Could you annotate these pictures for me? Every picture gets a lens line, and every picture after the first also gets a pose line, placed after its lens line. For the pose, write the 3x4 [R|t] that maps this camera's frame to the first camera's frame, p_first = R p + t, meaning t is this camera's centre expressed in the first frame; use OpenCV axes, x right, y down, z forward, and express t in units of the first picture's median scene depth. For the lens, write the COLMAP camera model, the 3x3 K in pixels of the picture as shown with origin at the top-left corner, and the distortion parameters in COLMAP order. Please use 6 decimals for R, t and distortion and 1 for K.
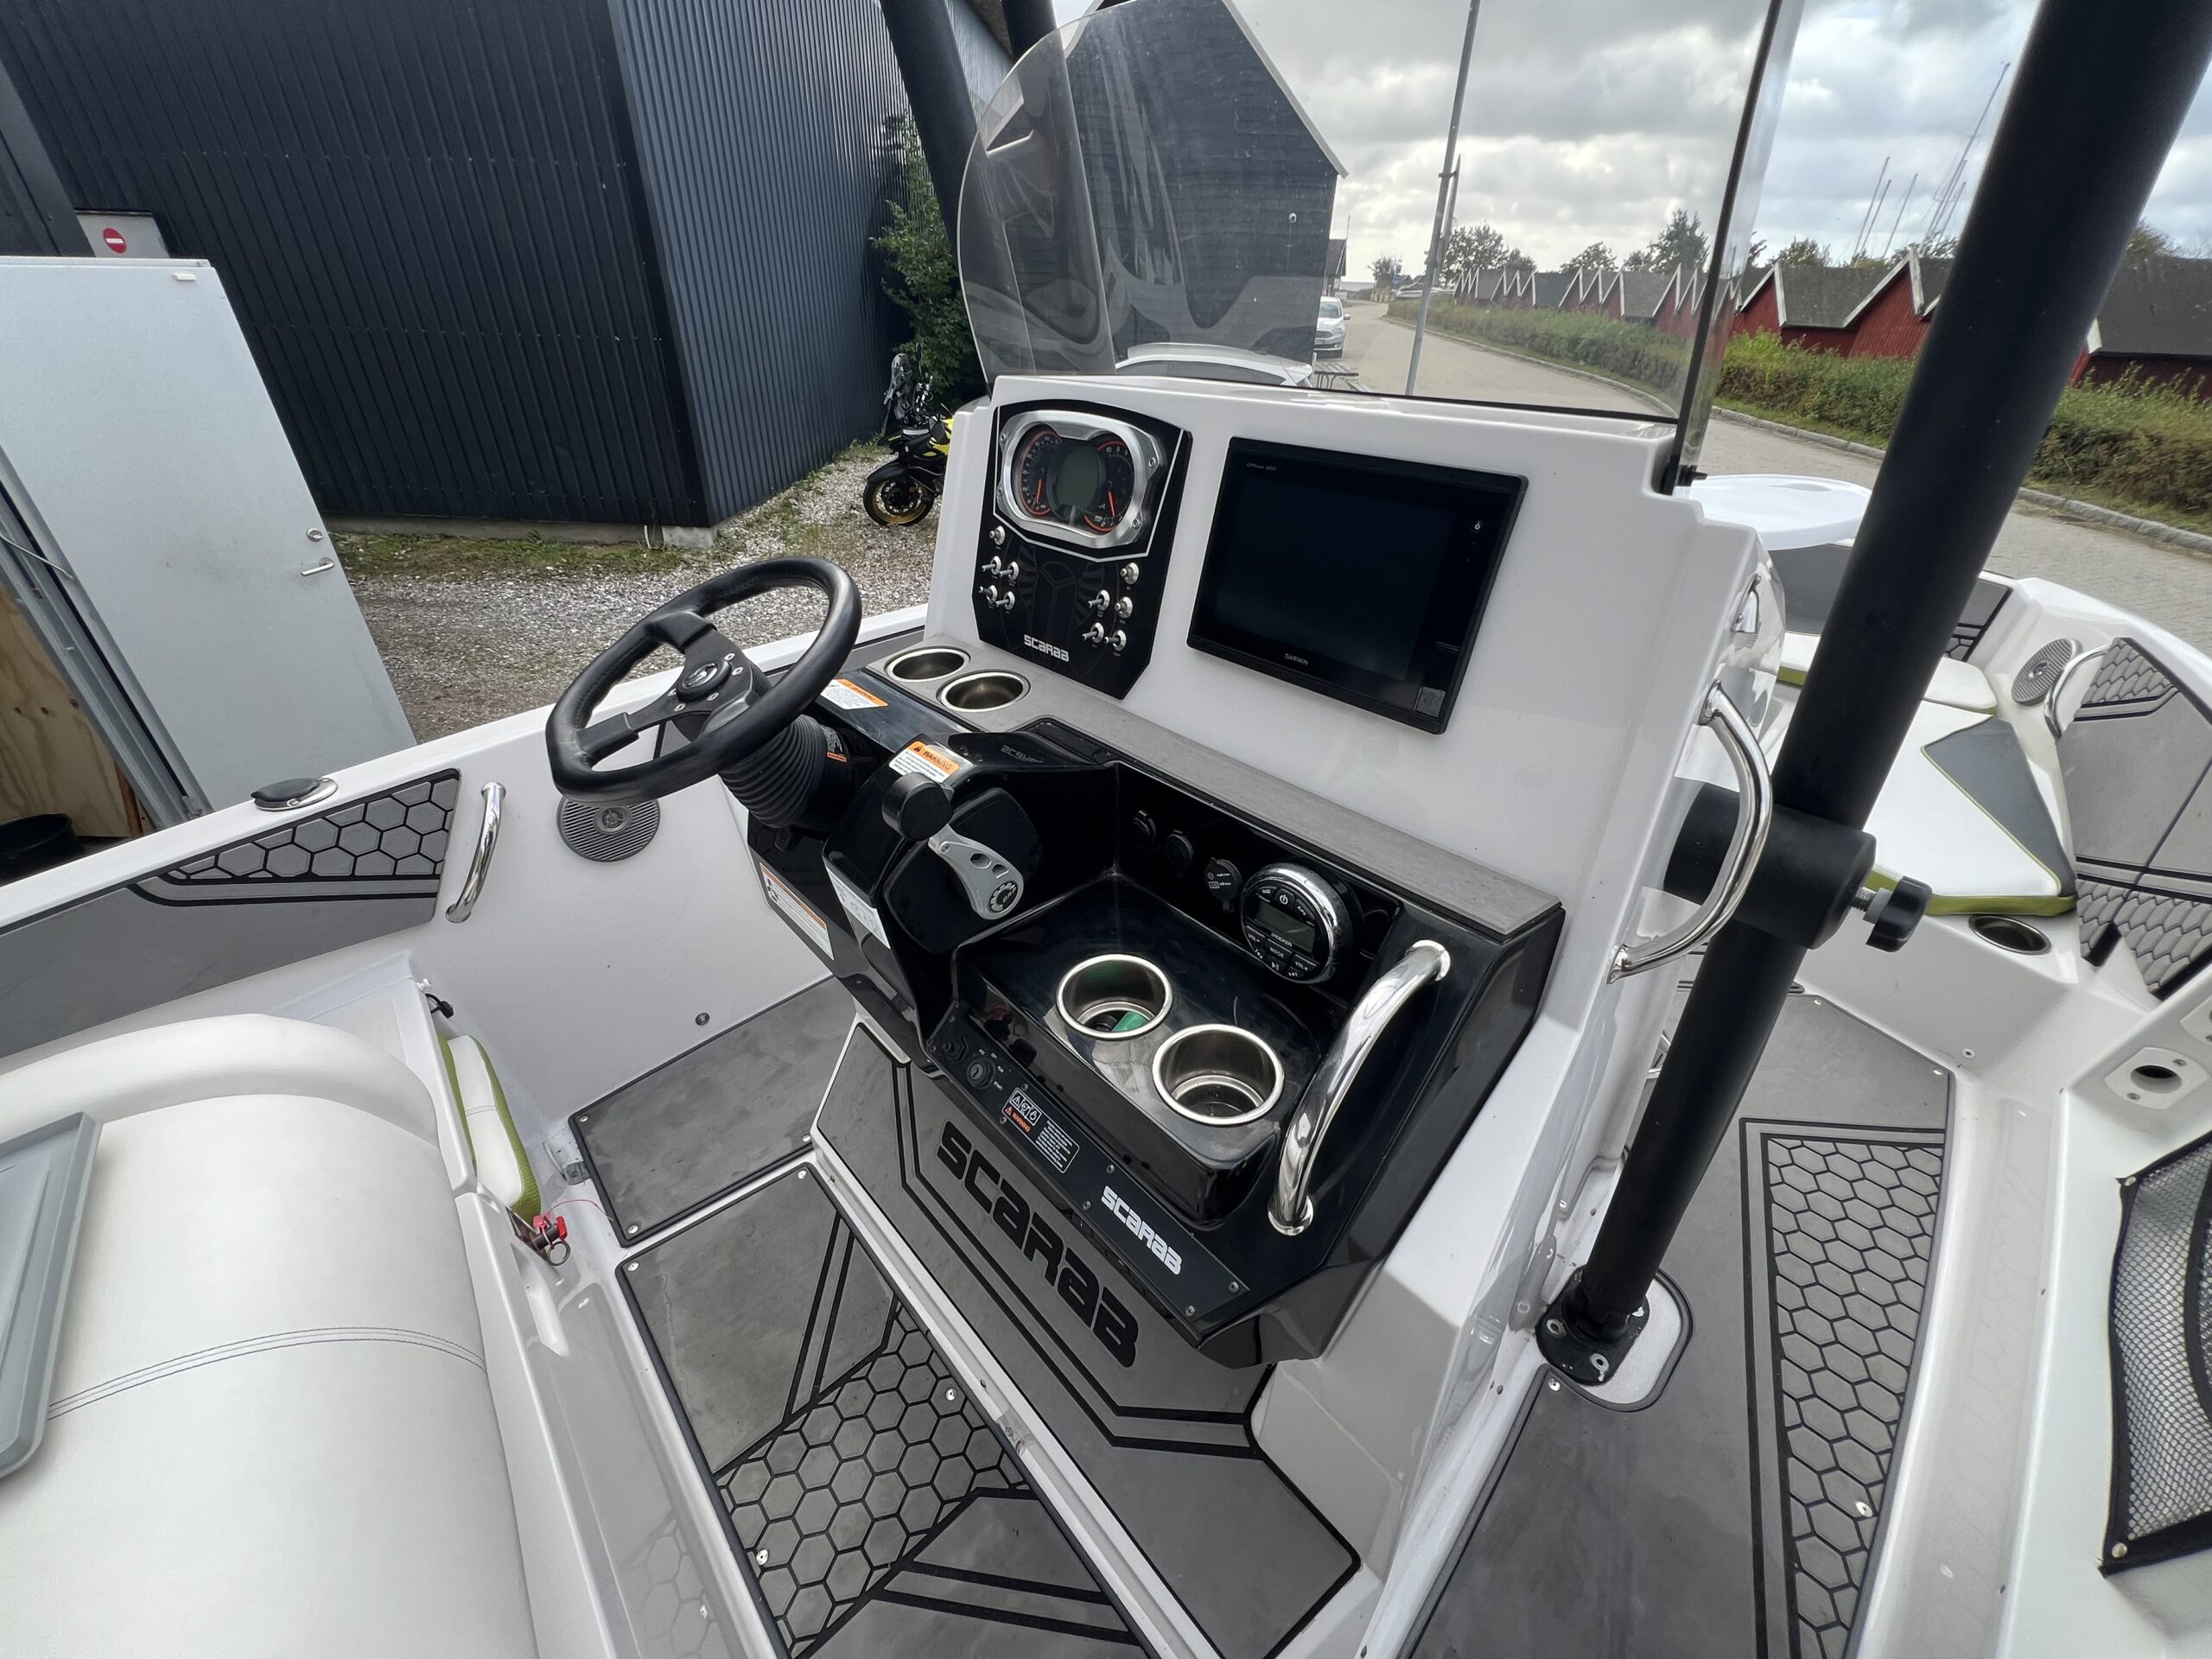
lens RADIAL K [[887.5, 0, 1100.4], [0, 887.5, 821.3], [0, 0, 1]] dist [-0.003577, 0.000666]
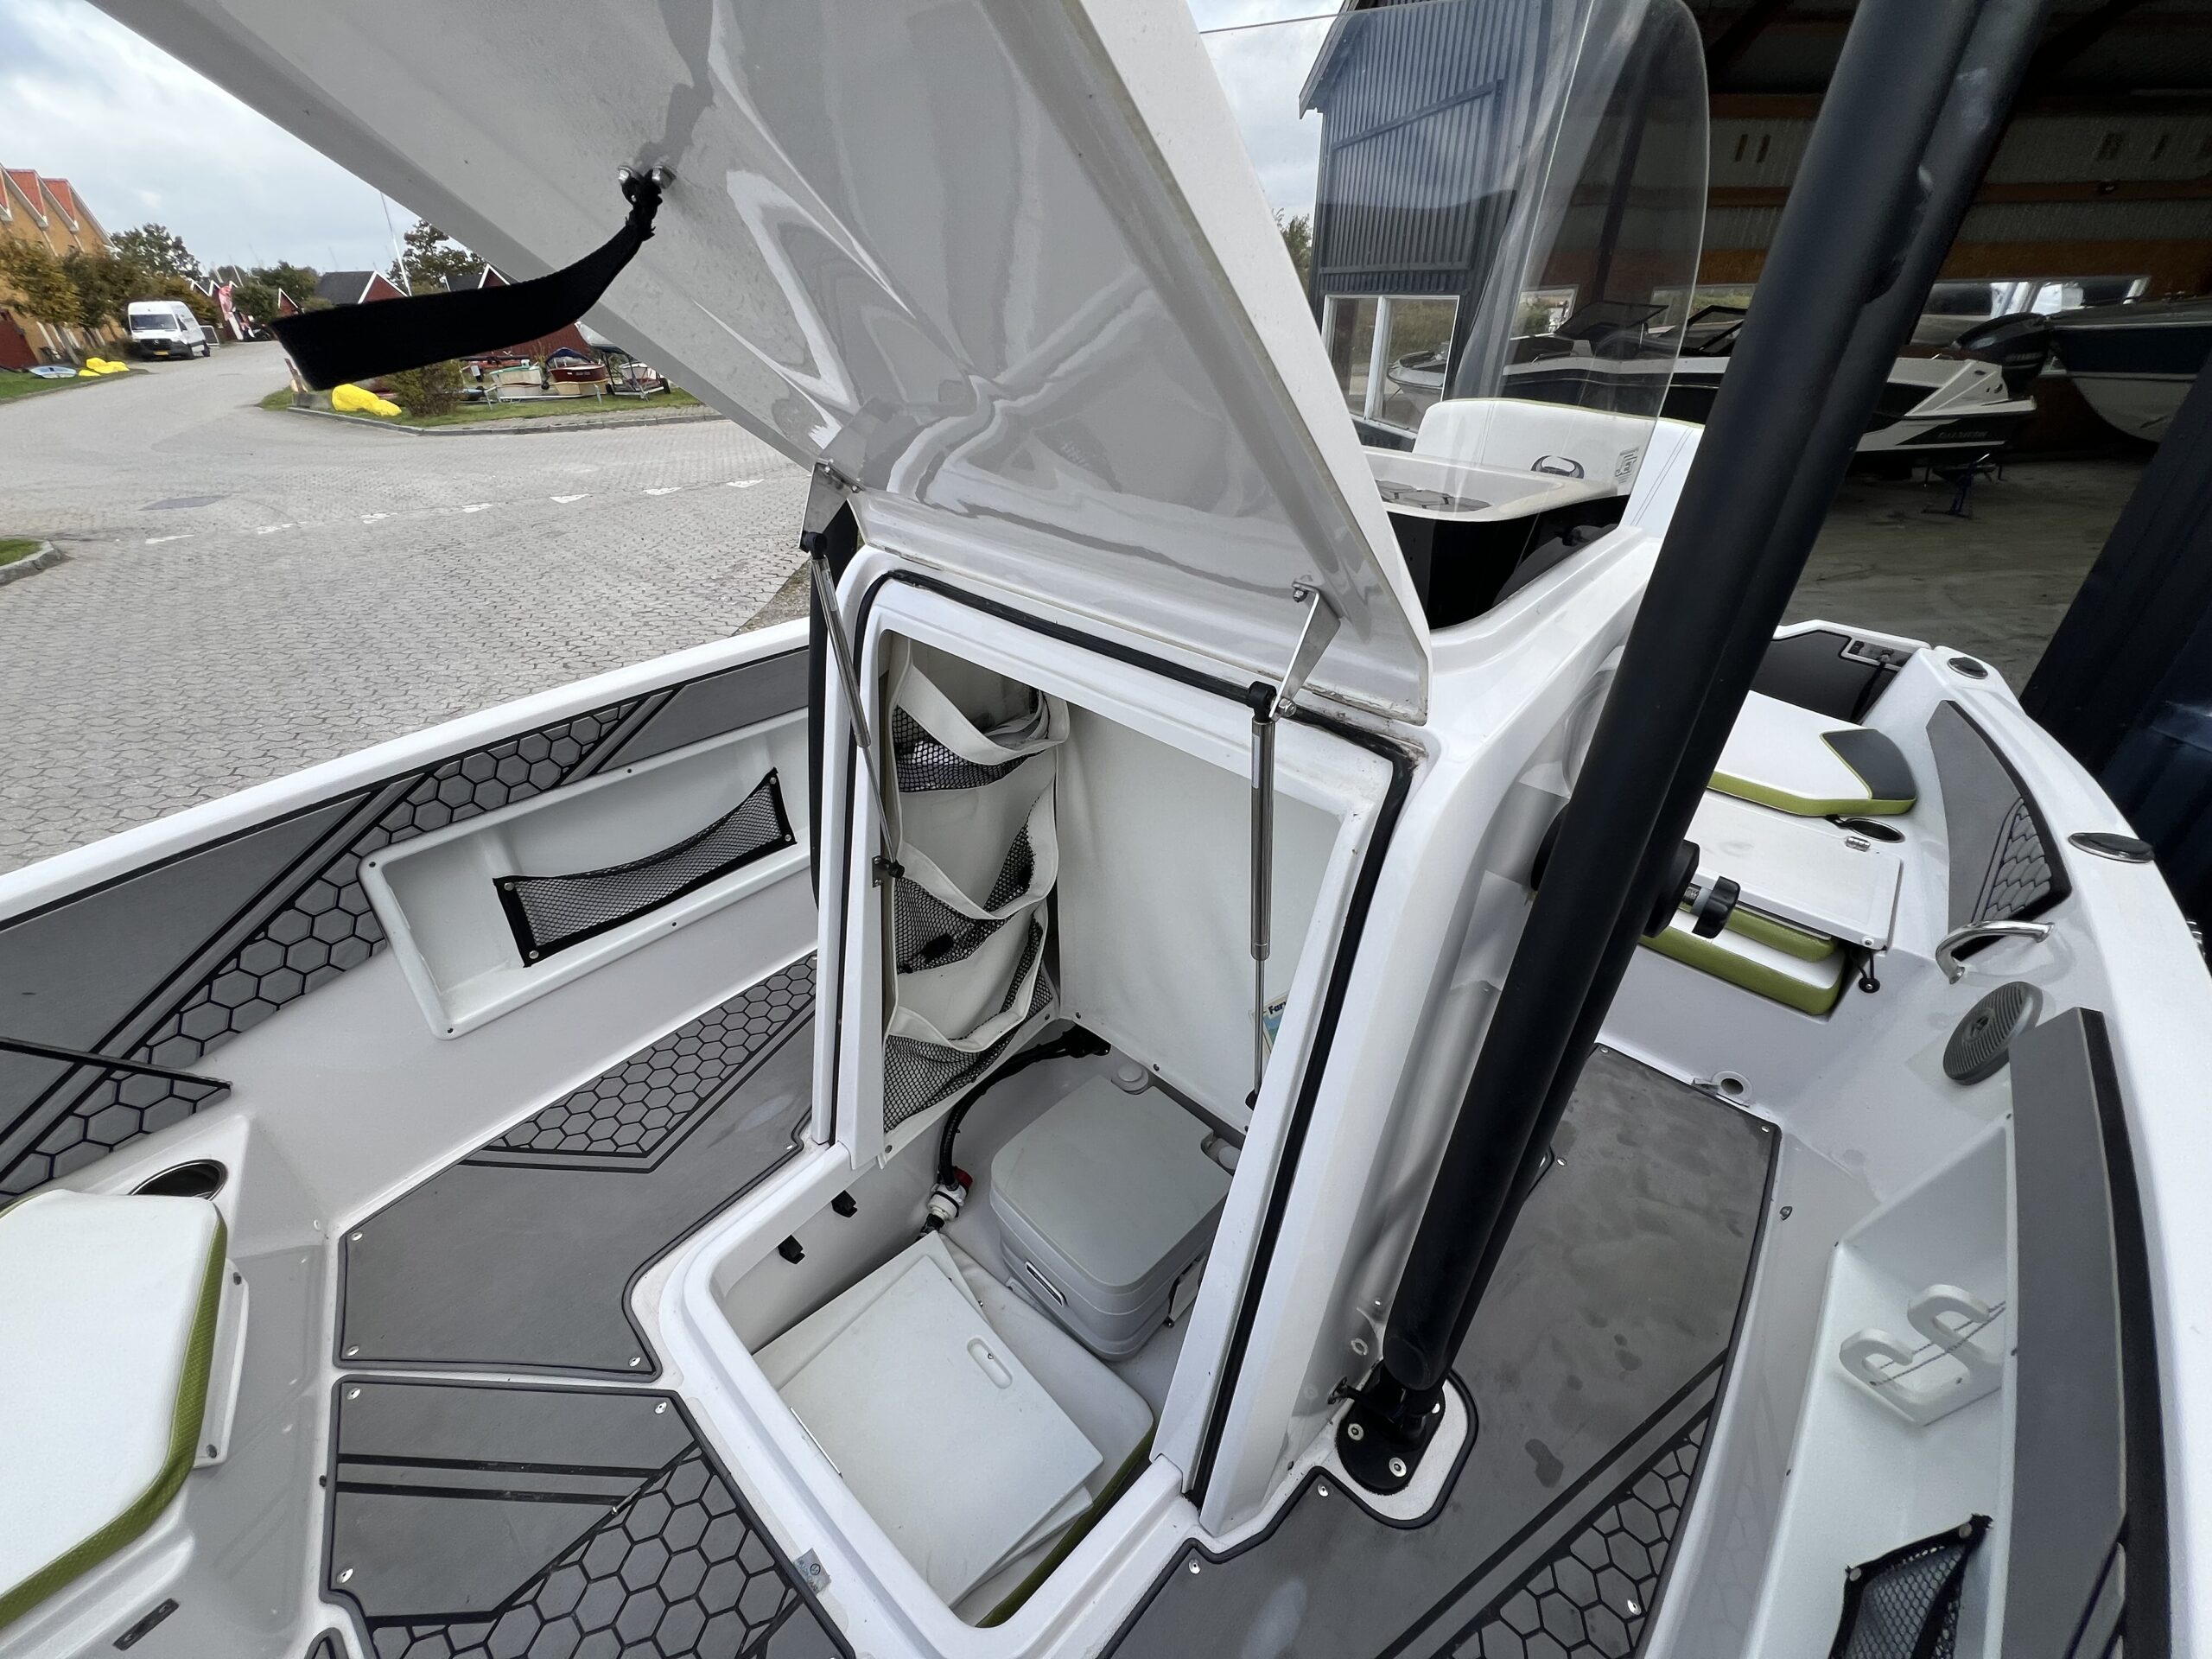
lens RADIAL K [[882.2, 0, 1103.5], [0, 882.2, 819.6], [0, 0, 1]] dist [0.000573, -0.001393]
pose [[-0.991964, 0.056561, -0.113170, 0.162035], [-0.074990, 0.457582, 0.886000, -0.389818], [0.101897, 0.887367, -0.449663, 0.599579]]
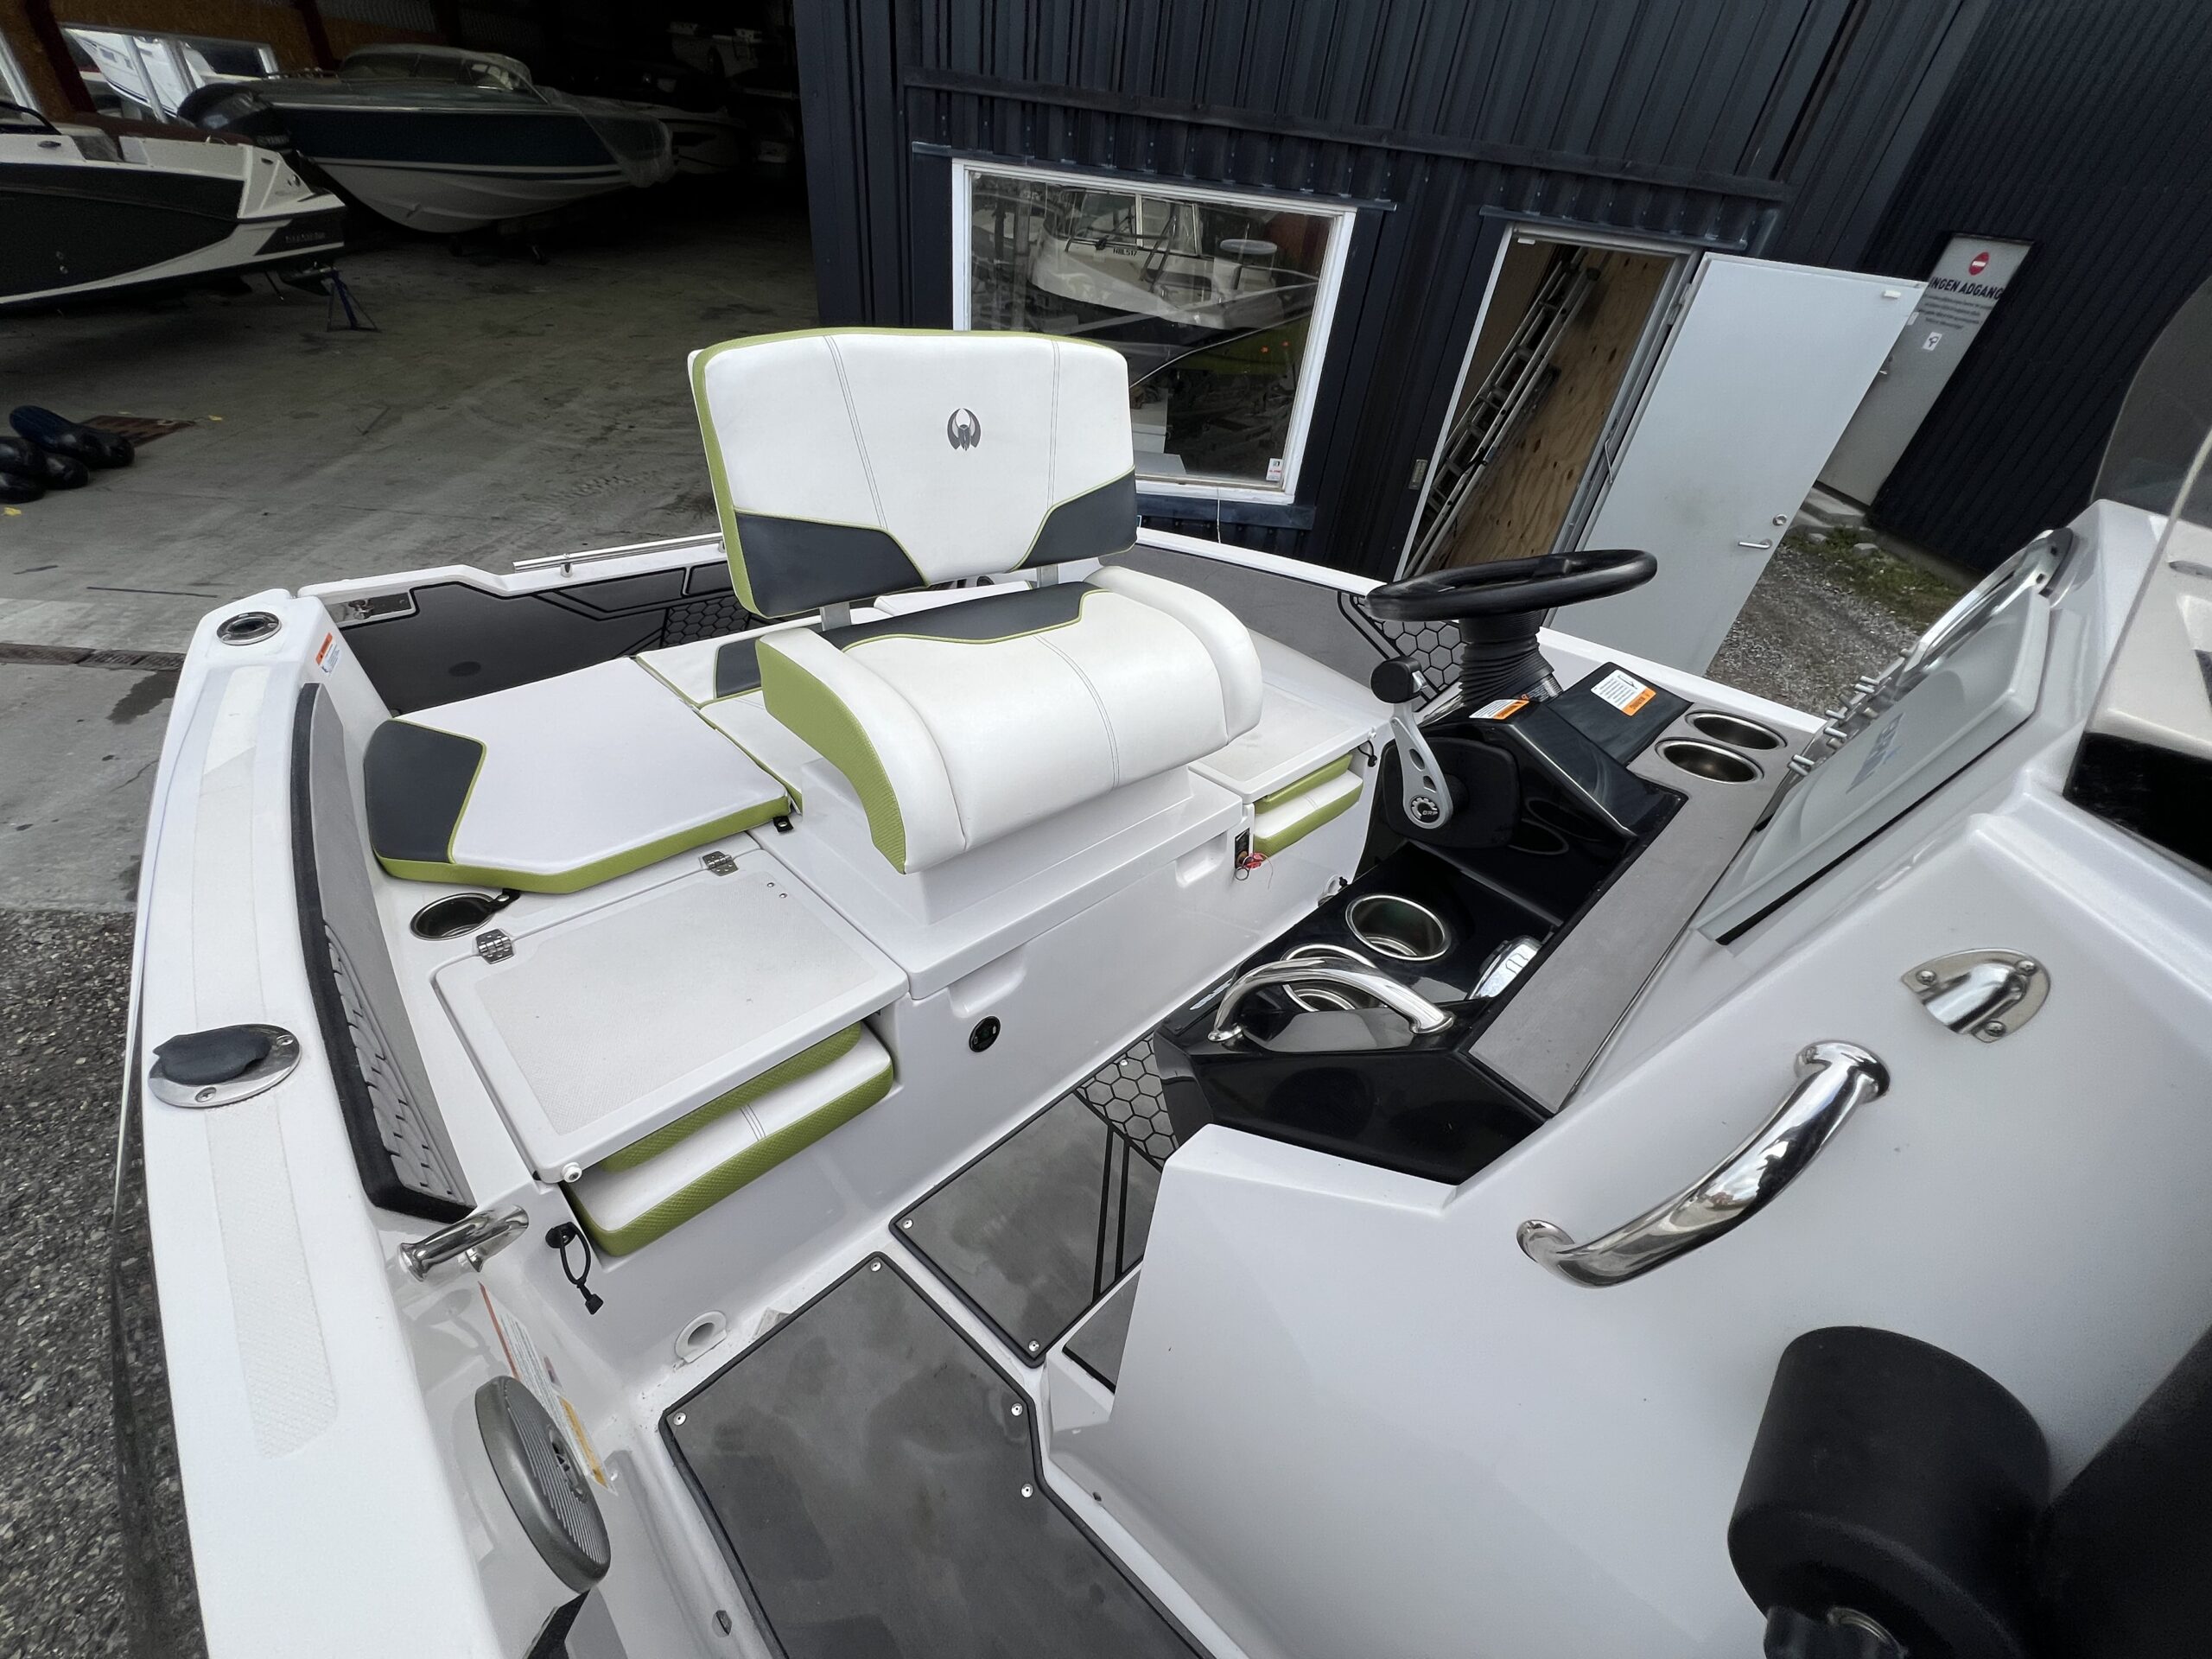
lens RADIAL K [[887.5, 0, 1100.4], [0, 887.5, 821.3], [0, 0, 1]] dist [-0.003577, 0.000666]
pose [[0.060309, 0.592177, -0.803548, 0.236297], [-0.609380, 0.659432, 0.440234, -0.047083], [0.790581, 0.463116, 0.400631, 0.048896]]
